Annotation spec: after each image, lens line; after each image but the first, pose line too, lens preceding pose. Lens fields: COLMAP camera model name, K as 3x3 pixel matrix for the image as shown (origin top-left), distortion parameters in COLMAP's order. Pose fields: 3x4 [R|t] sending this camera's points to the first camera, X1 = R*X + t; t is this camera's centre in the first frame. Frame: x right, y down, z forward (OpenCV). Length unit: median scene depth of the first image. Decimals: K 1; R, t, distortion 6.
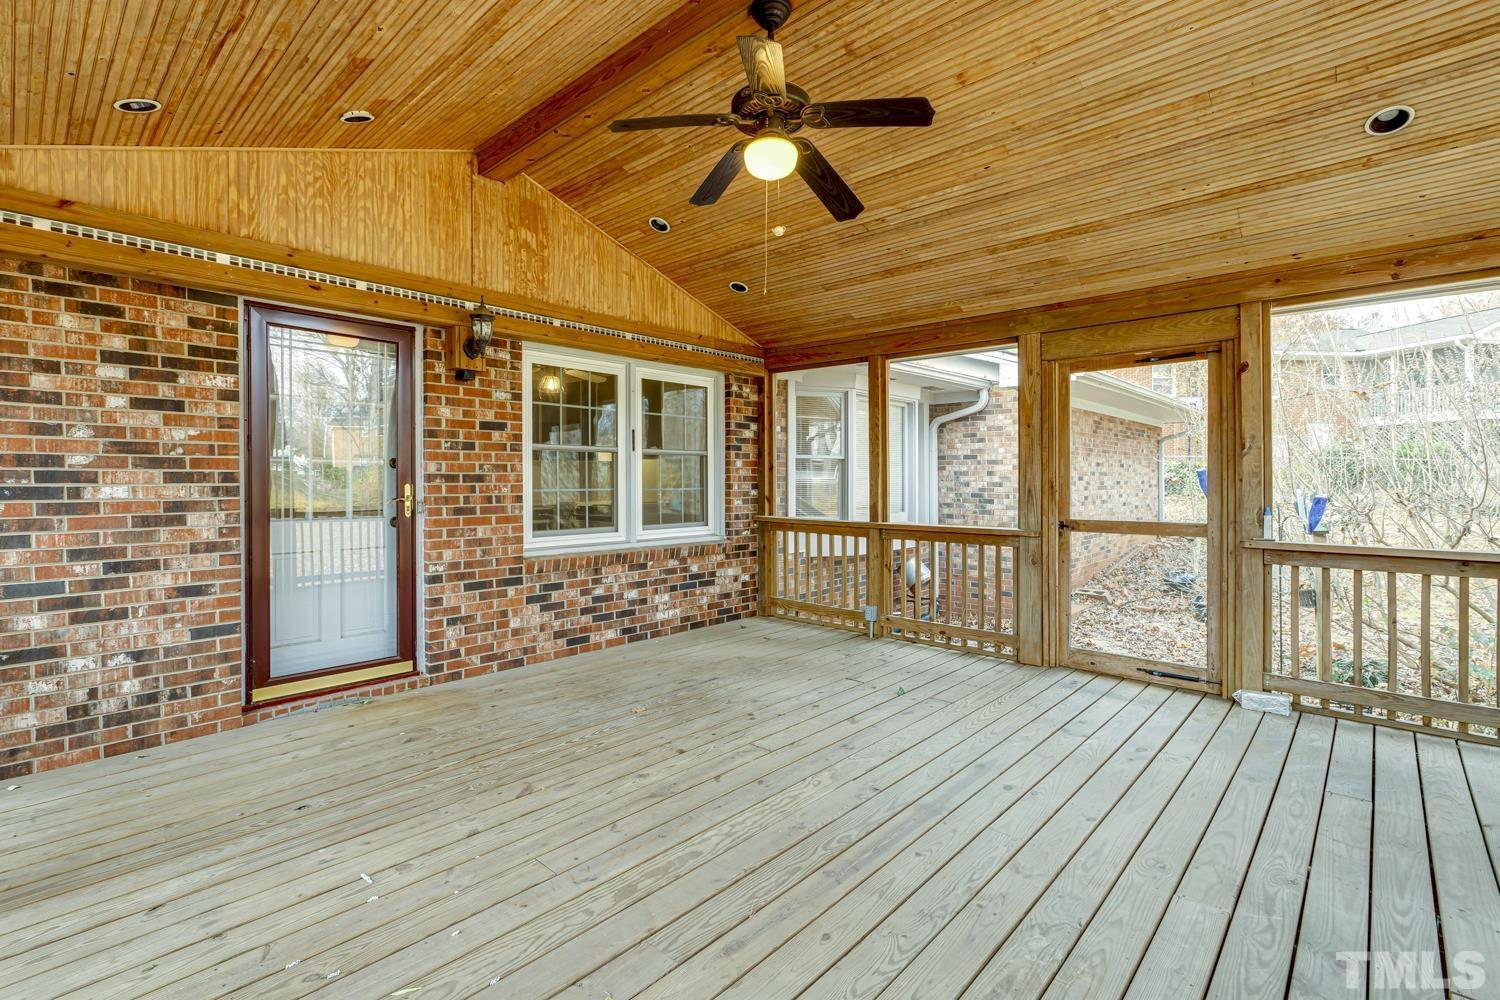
lens RADIAL K [[680.2, 0, 745.3], [0, 680.2, 489.5], [0, 0, 1]] dist [-0.008594, 0.002718]
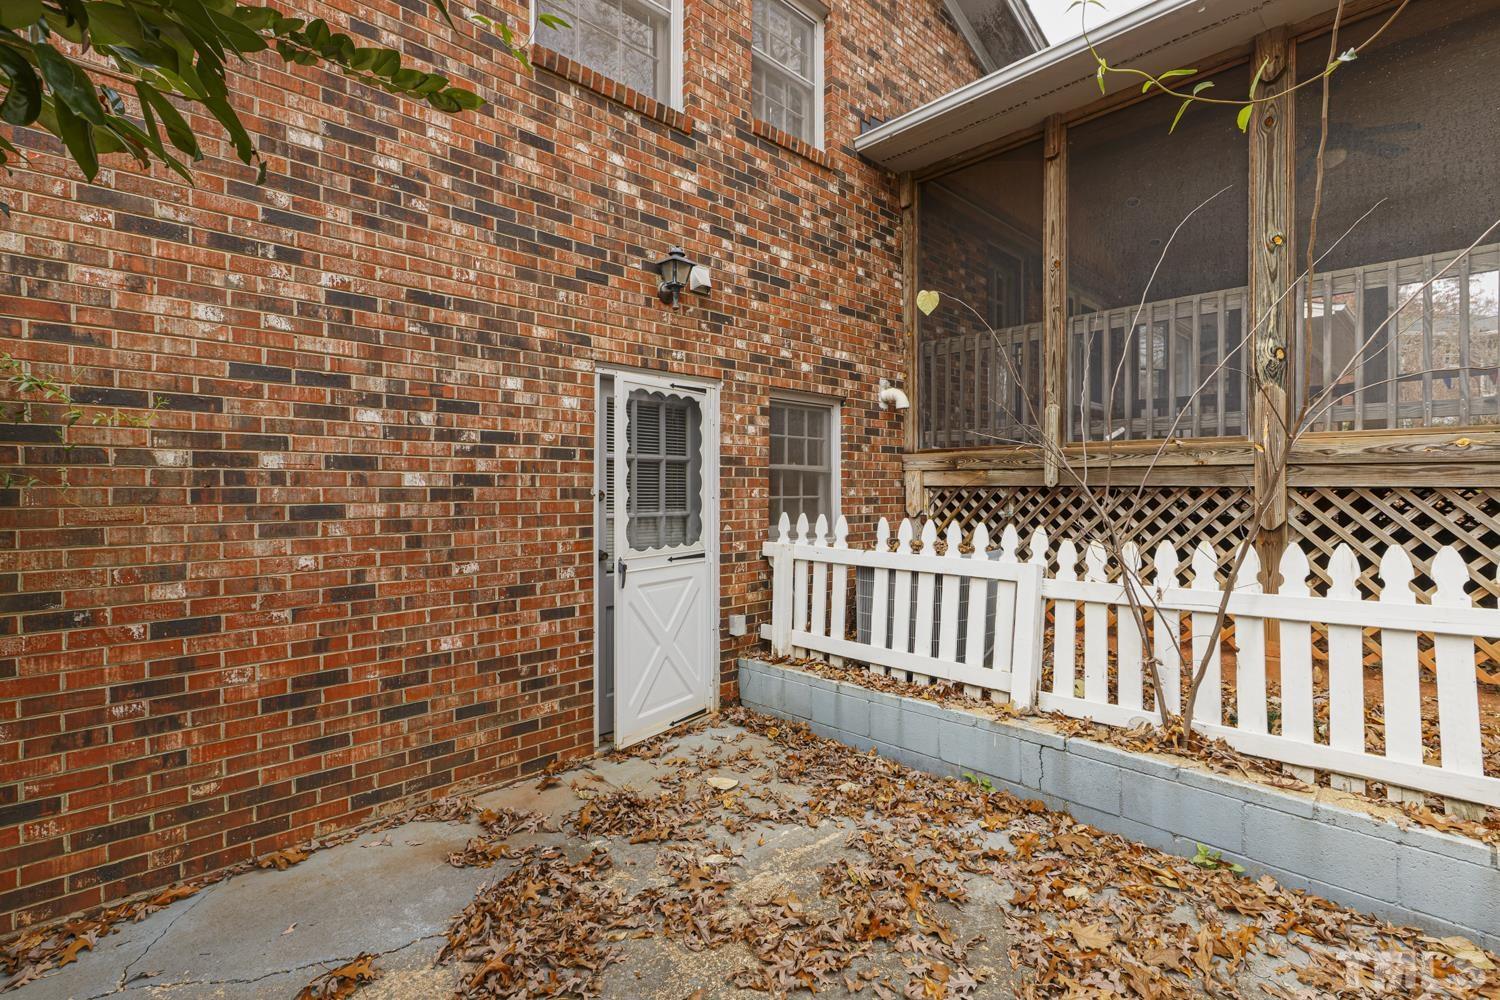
lens RADIAL K [[680.2, 0, 748.8], [0, 680.2, 493.7], [0, 0, 1]] dist [-0.008594, 0.002718]
pose [[0.998643, 0.000334, -0.052068, -1.143589], [-0.000495, 0.999995, -0.003078, 0.397846], [0.052066, 0.003099, 0.998639, -0.862968]]
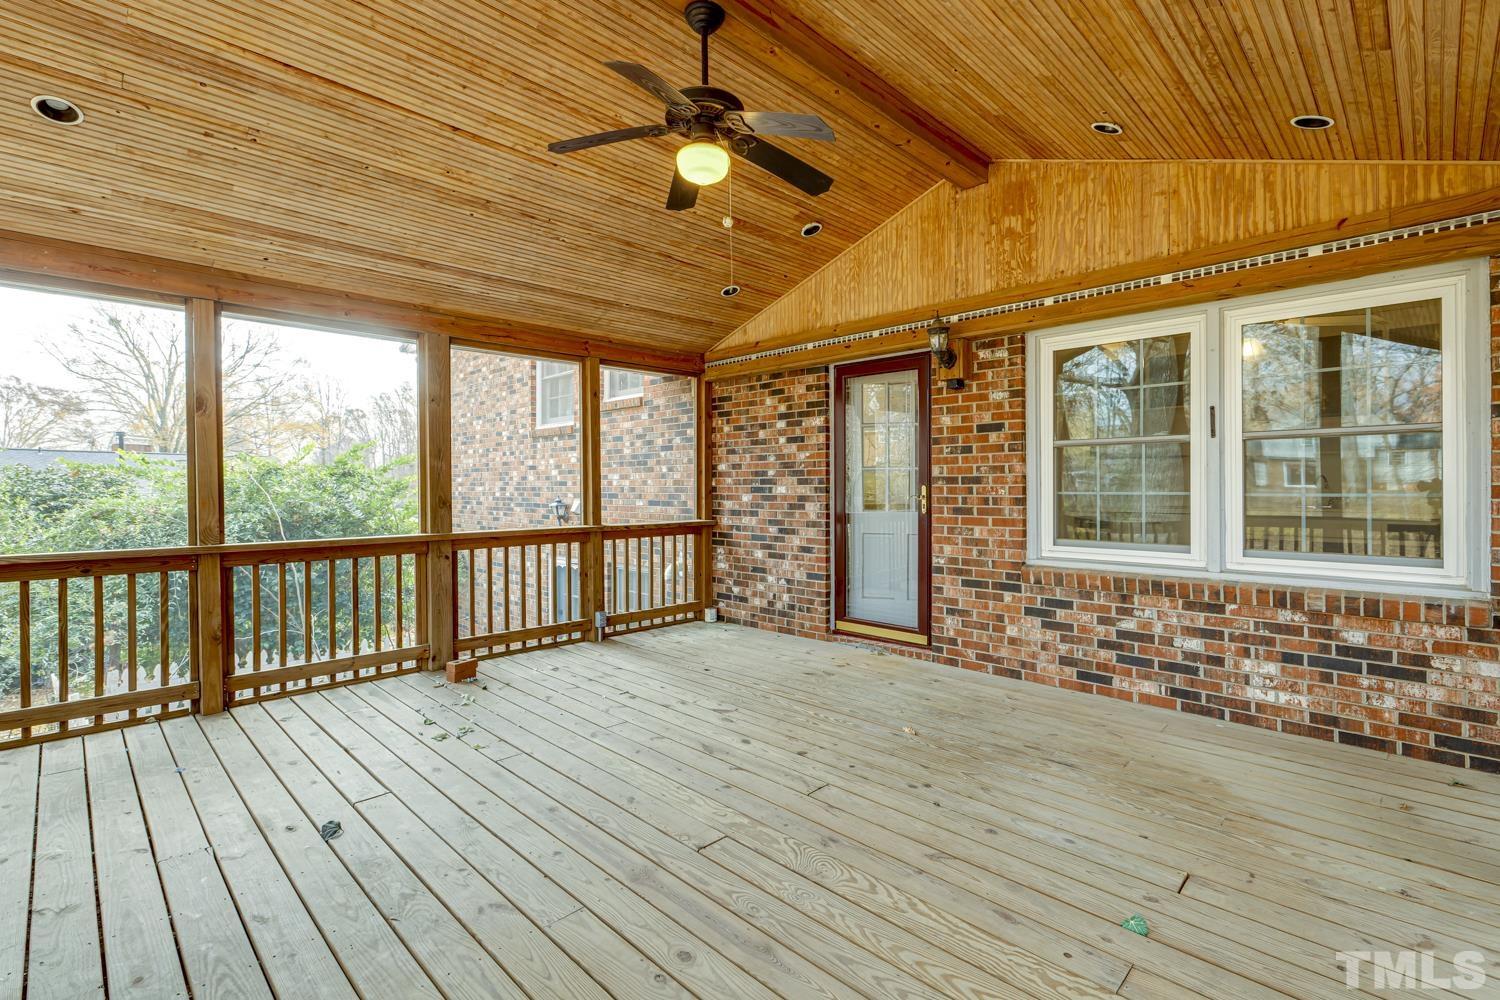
lens RADIAL K [[680.2, 0, 744.4], [0, 680.2, 490.8], [0, 0, 1]] dist [-0.008594, 0.002718]
pose [[-0.031160, 0.009177, -0.999472, 0.708664], [-0.008058, 0.999923, 0.009433, -0.007661], [0.999482, 0.008348, -0.031083, 0.739421]]
